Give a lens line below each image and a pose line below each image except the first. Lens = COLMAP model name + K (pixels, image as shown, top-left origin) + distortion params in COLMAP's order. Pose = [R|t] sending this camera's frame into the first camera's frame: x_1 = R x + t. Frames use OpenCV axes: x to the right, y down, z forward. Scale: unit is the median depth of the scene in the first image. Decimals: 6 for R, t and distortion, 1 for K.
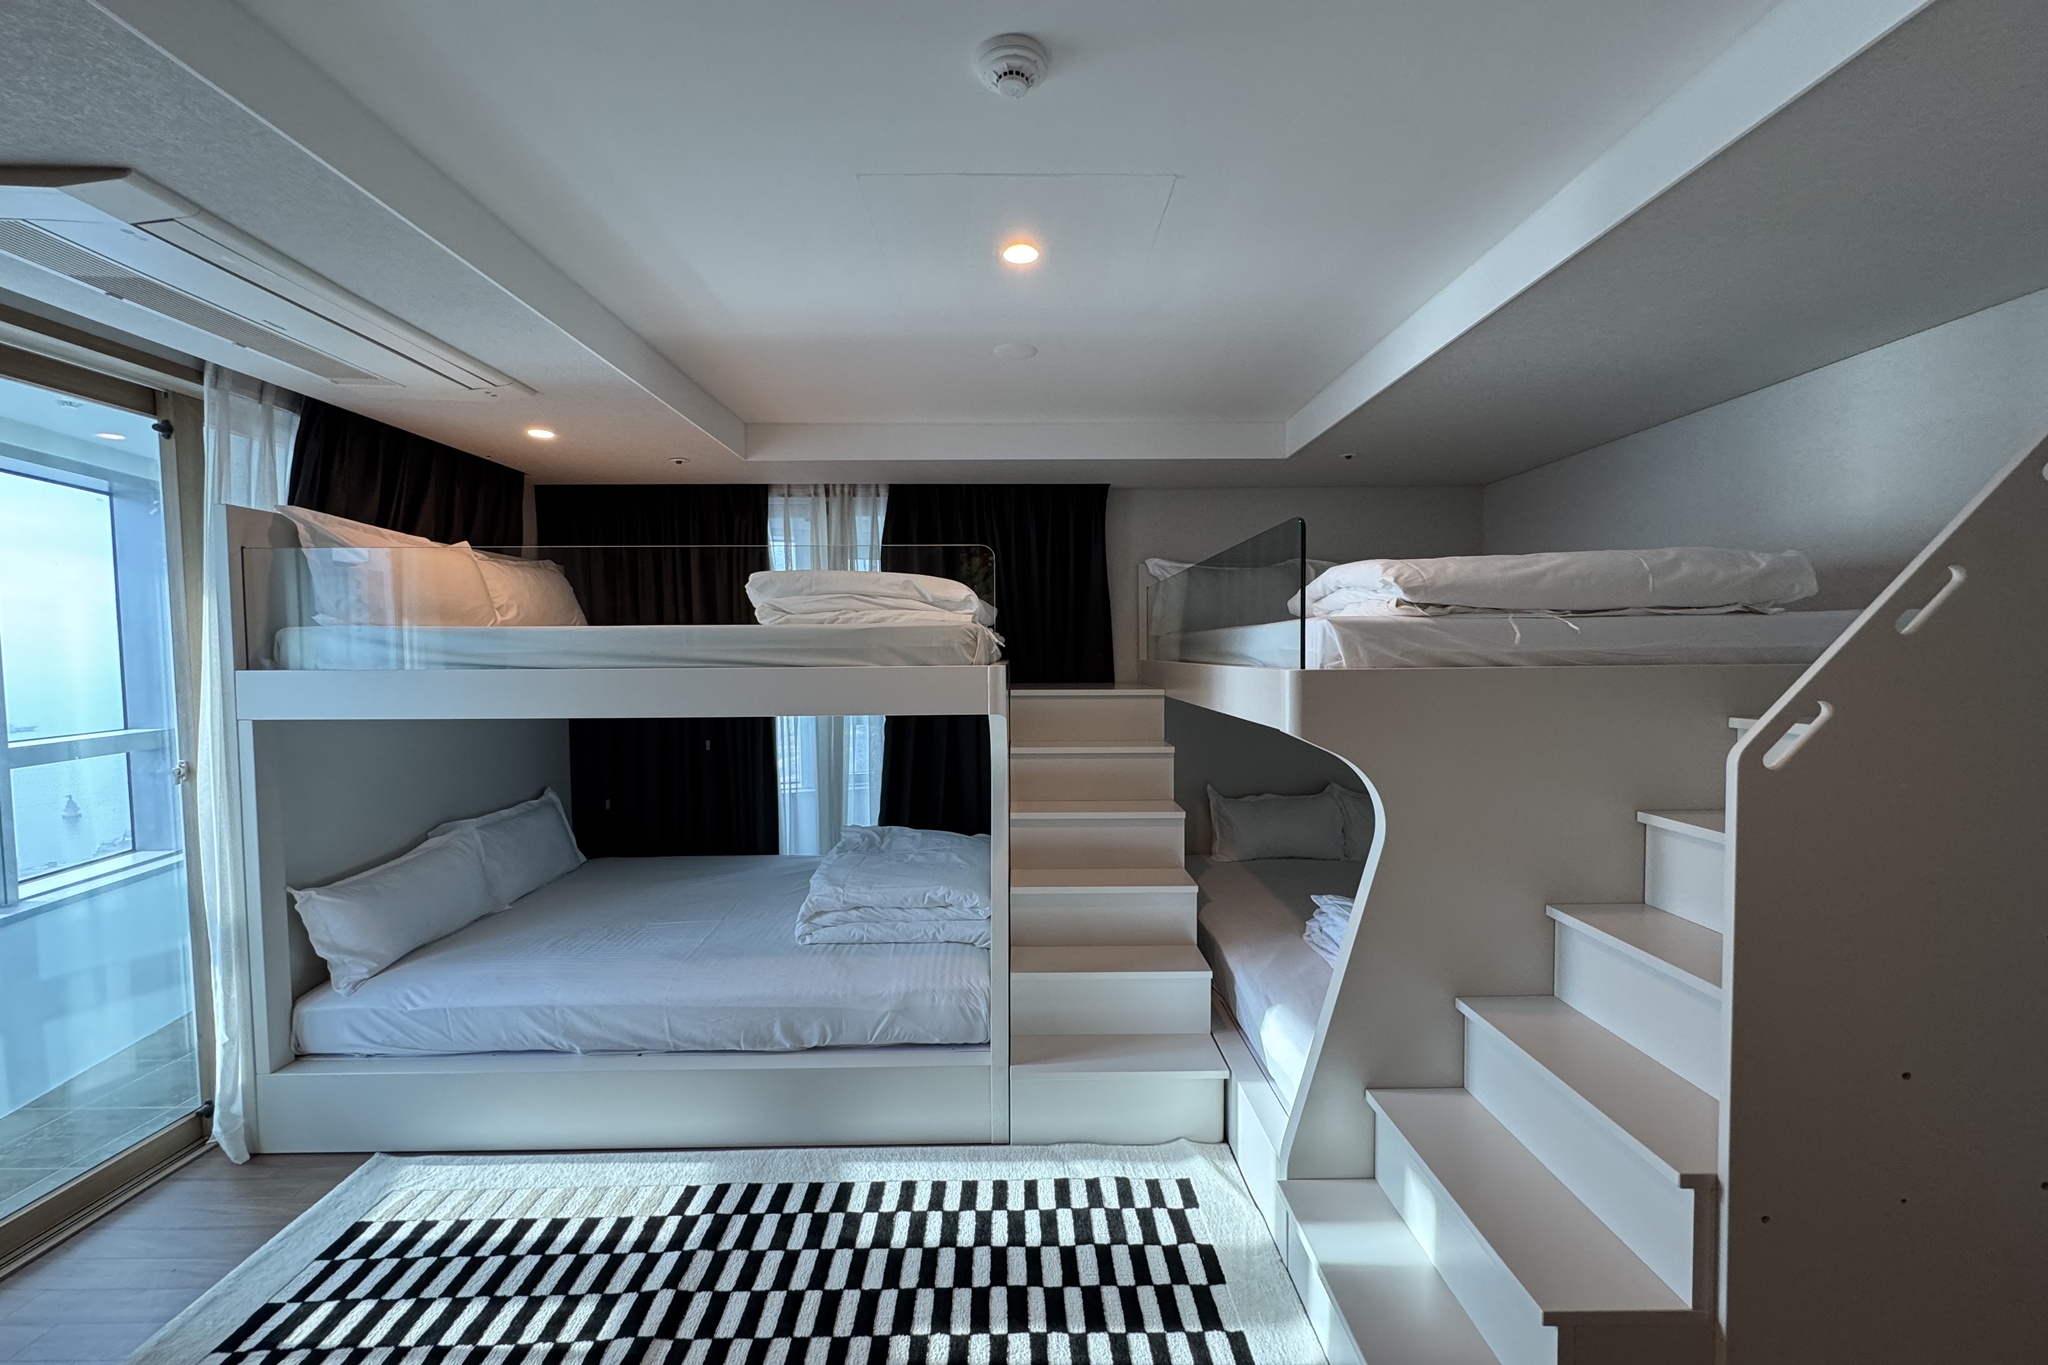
lens RADIAL K [[809.9, 0, 1026.6], [0, 809.9, 685.6], [0, 0, 1]] dist [-0.004008, 0.000188]
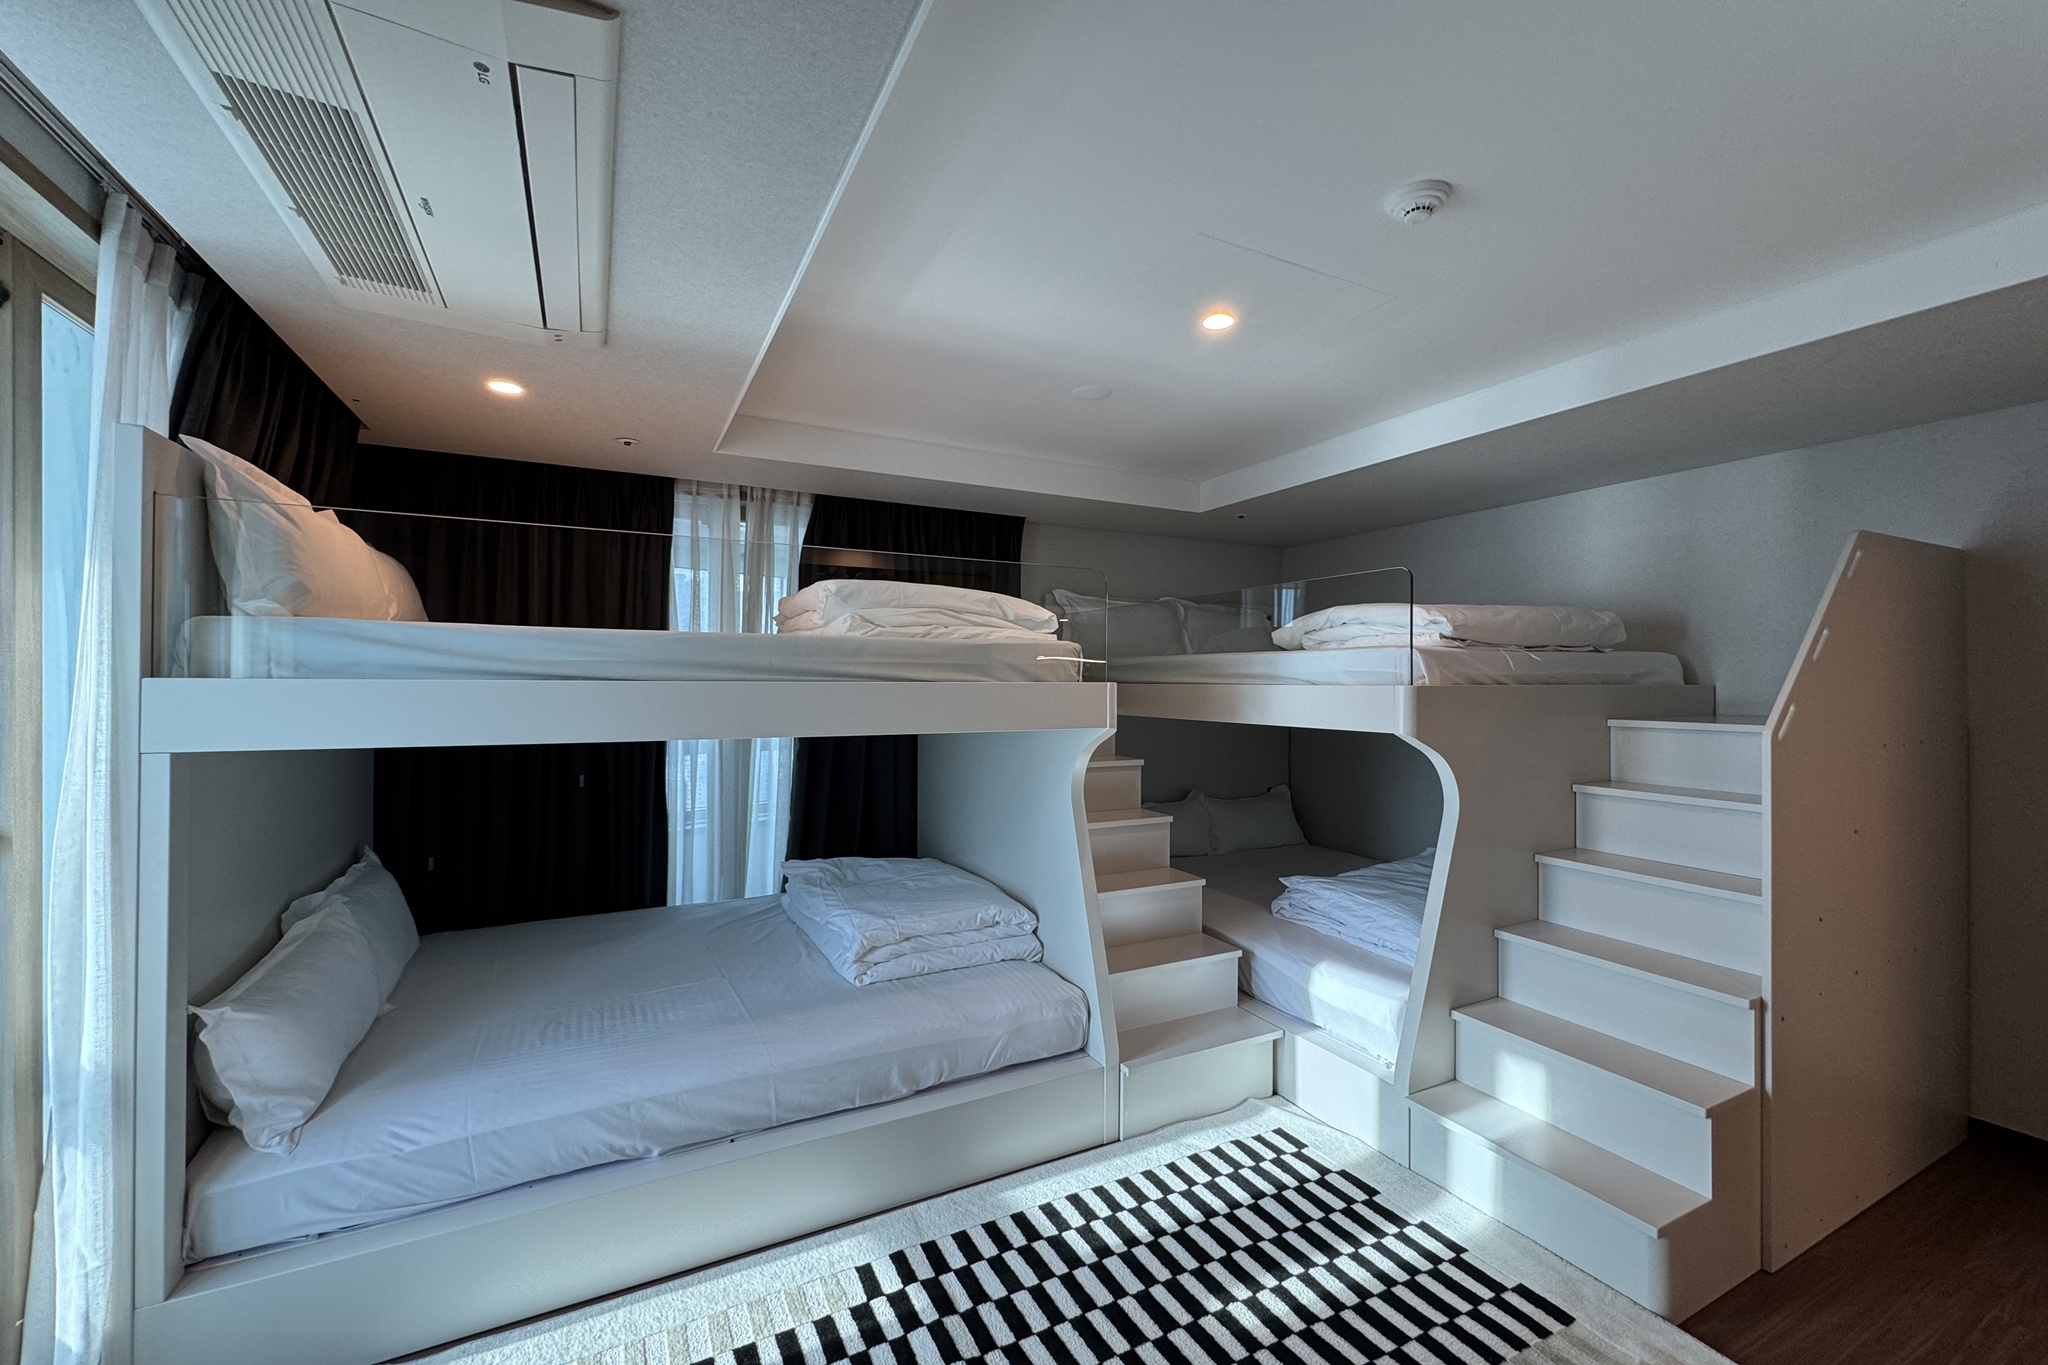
lens RADIAL K [[809.9, 0, 1025.1], [0, 809.9, 677.8], [0, 0, 1]] dist [-0.004008, 0.000188]
pose [[0.896915, 0.012644, 0.442022, -0.589037], [0.007488, 0.999014, -0.043771, 0.014064], [-0.442139, 0.042569, 0.895936, 0.089897]]
